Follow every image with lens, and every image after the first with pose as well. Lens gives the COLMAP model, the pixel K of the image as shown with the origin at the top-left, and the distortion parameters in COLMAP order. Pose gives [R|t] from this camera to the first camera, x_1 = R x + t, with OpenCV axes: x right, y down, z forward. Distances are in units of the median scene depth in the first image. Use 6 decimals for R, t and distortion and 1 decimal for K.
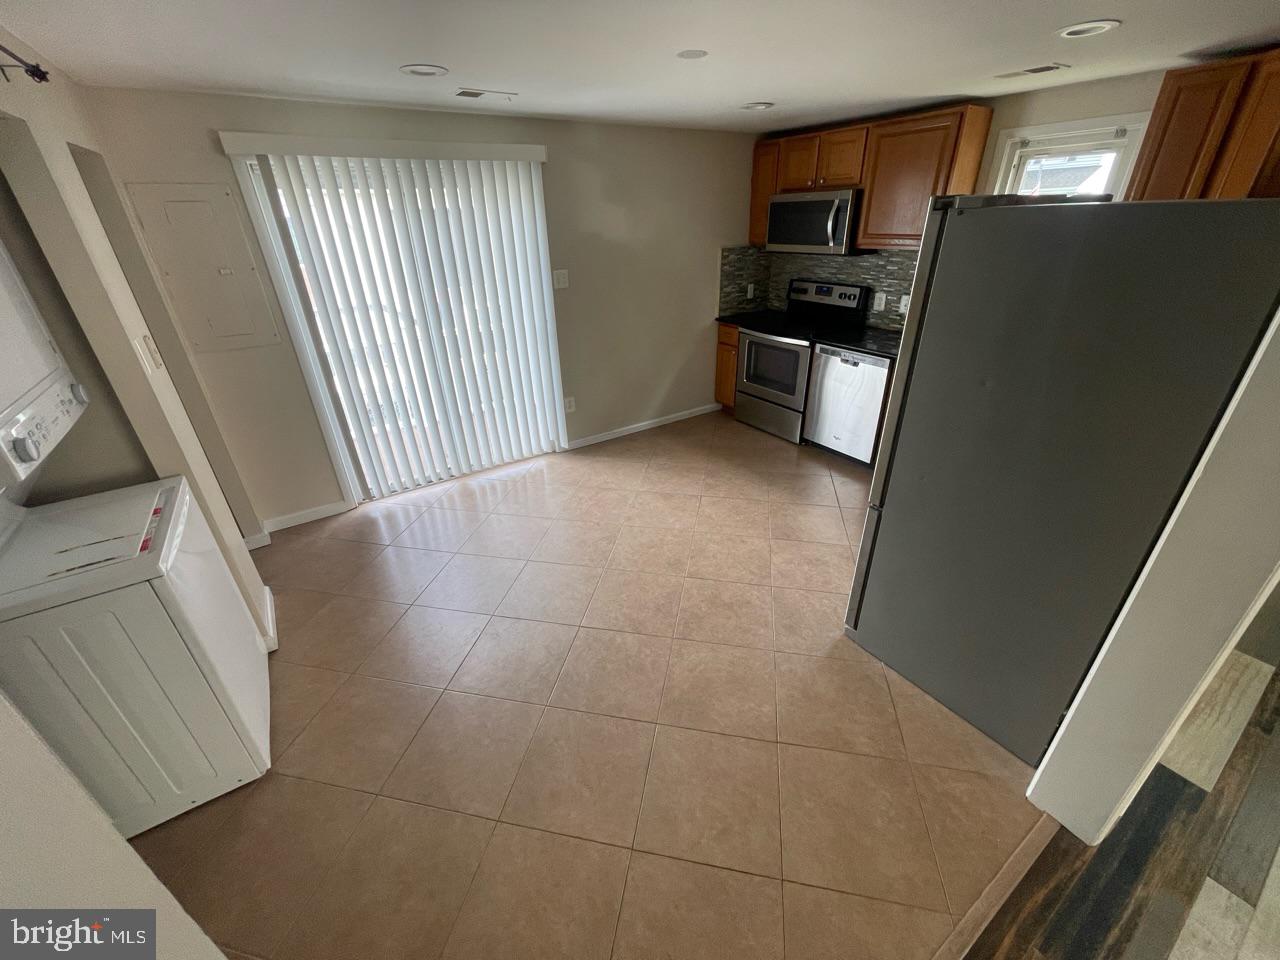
lens RADIAL K [[516.1, 0, 638.1], [0, 516.1, 478.4], [0, 0, 1]] dist [0.000547, 0.000034]
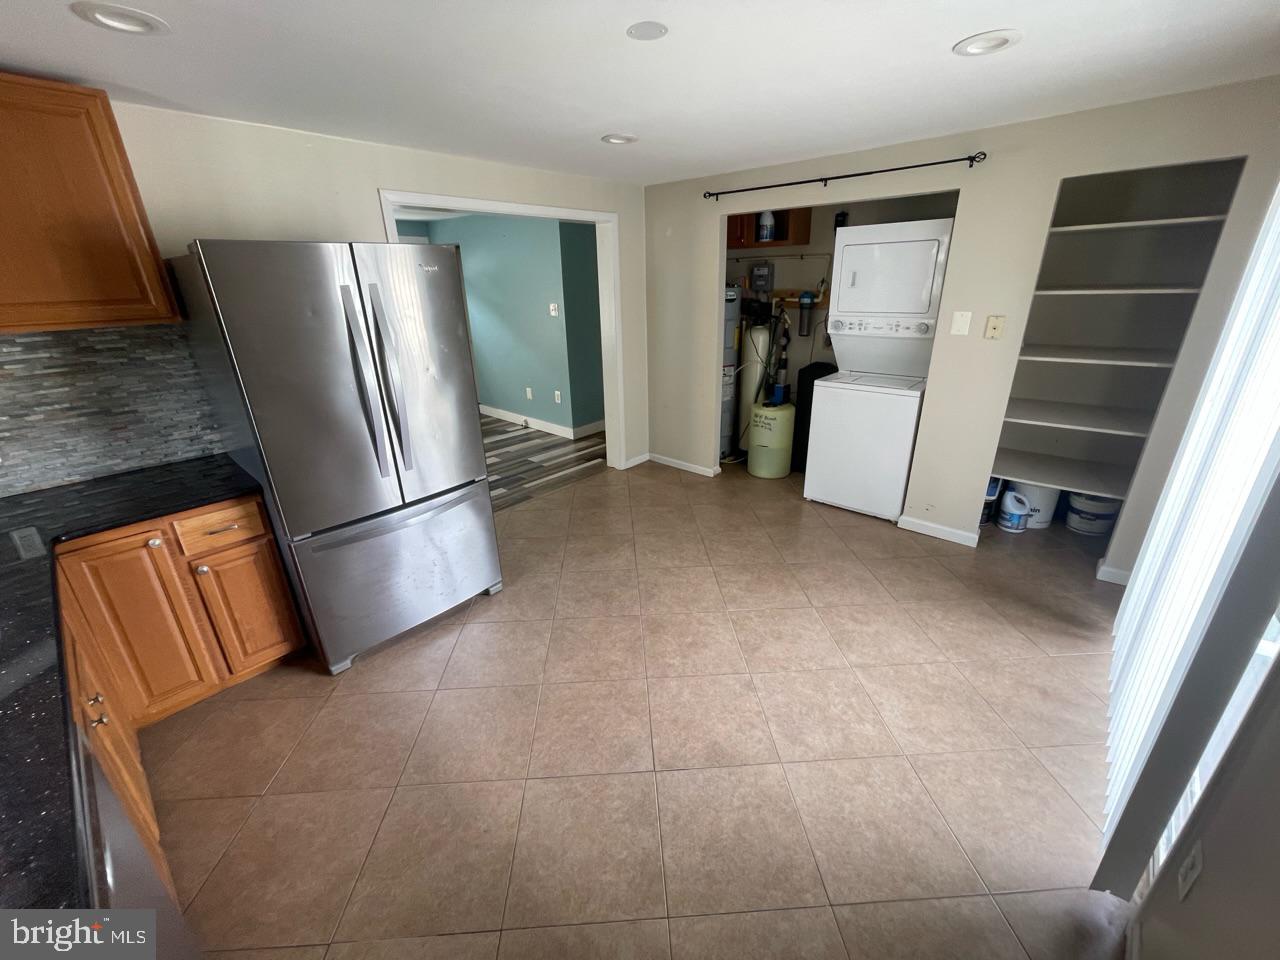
lens RADIAL K [[515.0, 0, 639.9], [0, 515.0, 476.1], [0, 0, 1]] dist [0.006814, 0.000354]
pose [[-0.966961, 0.133896, -0.216927, 0.232883], [-0.073925, 0.667103, 0.741288, -0.599735], [0.243968, 0.732833, -0.635165, 1.237945]]
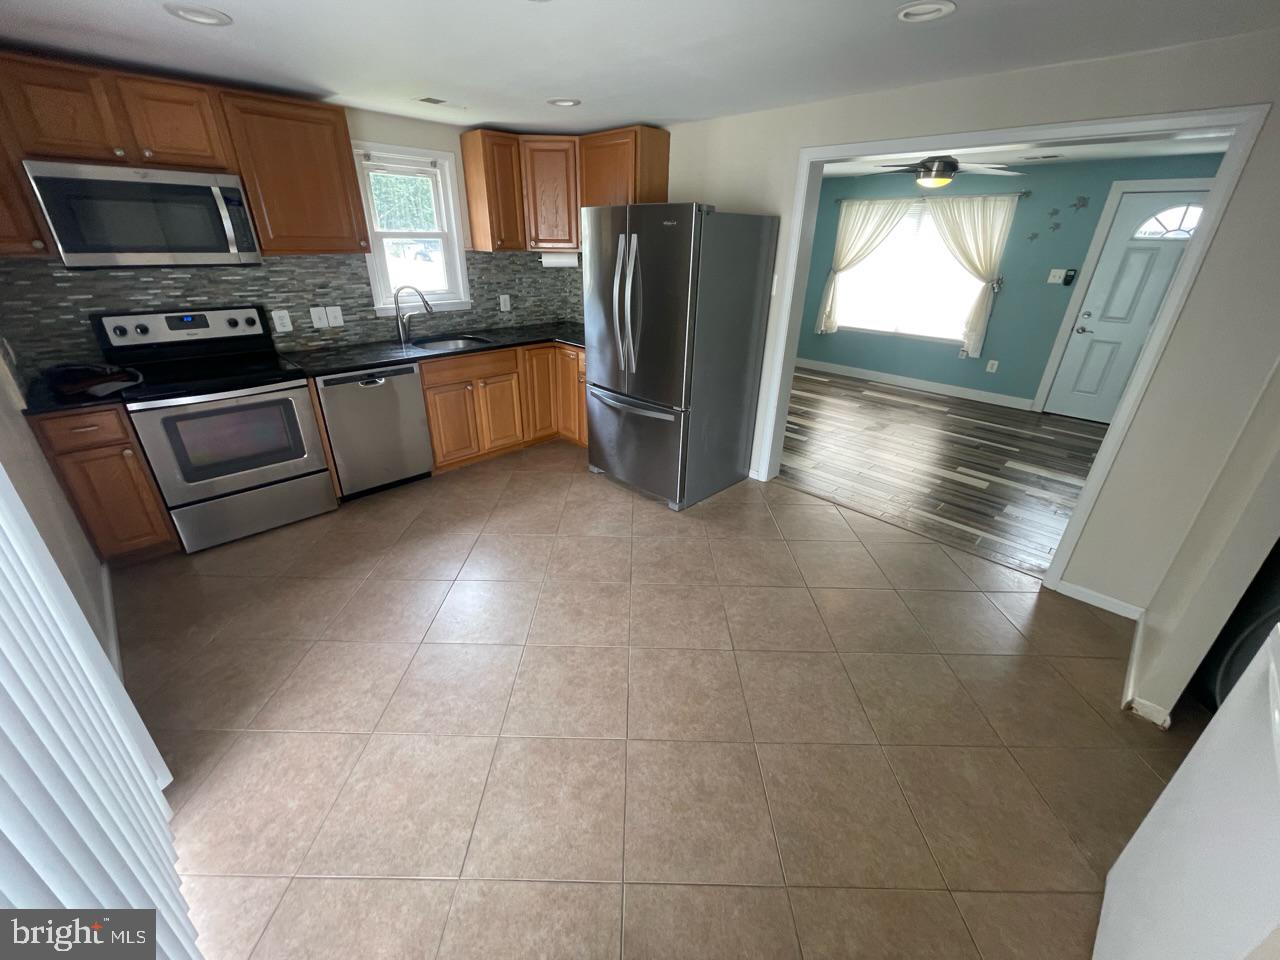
lens RADIAL K [[515.0, 0, 639.9], [0, 515.0, 476.1], [0, 0, 1]] dist [0.006814, 0.000354]
pose [[-0.200591, -0.389499, 0.898918, -0.601178], [0.438380, 0.784891, 0.437914, -0.326426], [-0.876120, 0.481909, 0.013307, 0.766792]]
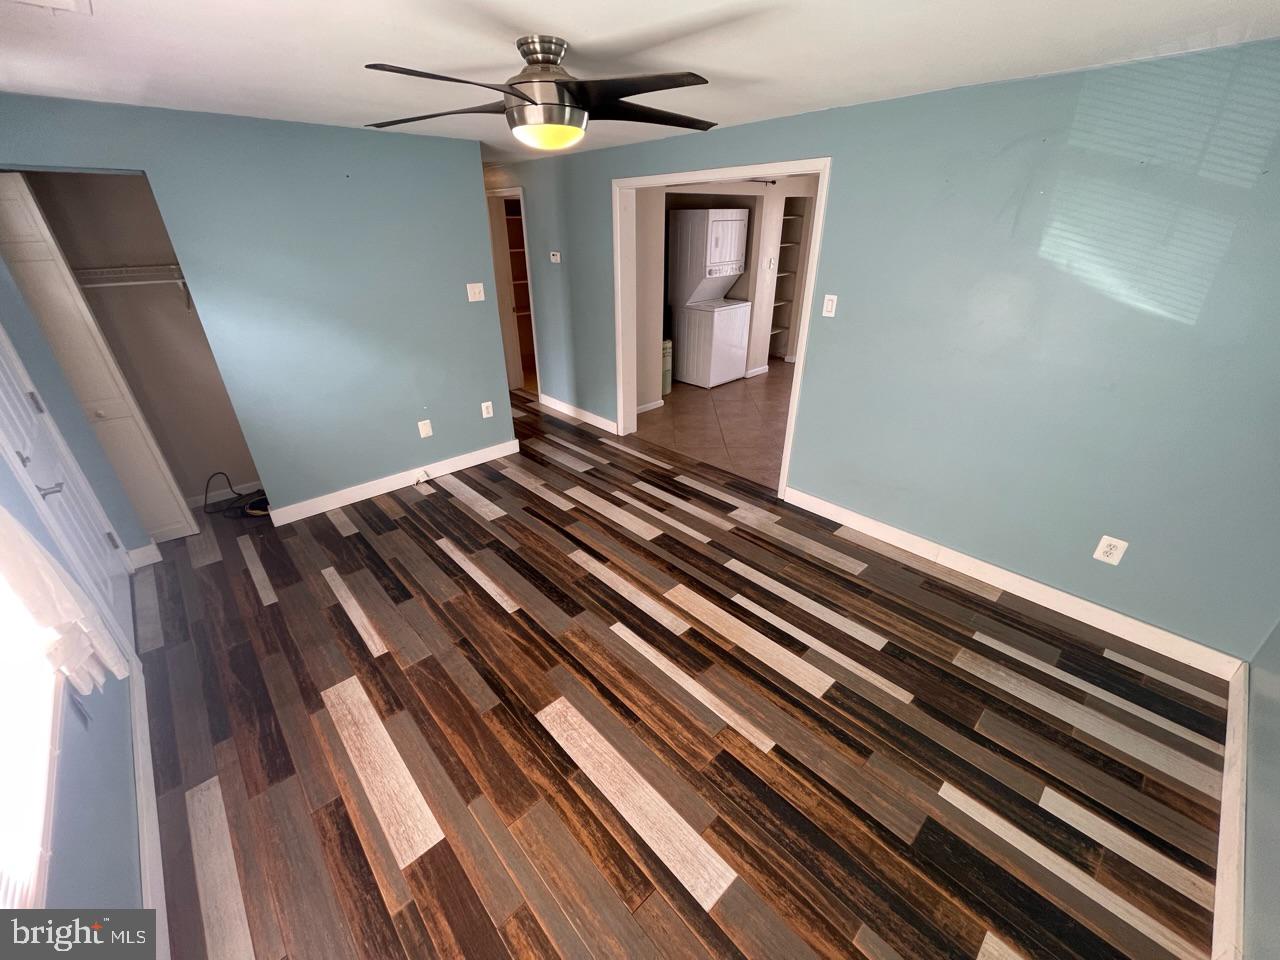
lens RADIAL K [[521.3, 0, 638.3], [0, 521.3, 482.8], [0, 0, 1]] dist [0.001119, 0.000060]
pose [[0.163258, 0.468533, -0.868230, 1.388921], [-0.452209, 0.817686, 0.356227, 0.047261], [0.876843, 0.334464, 0.345368, -0.200346]]
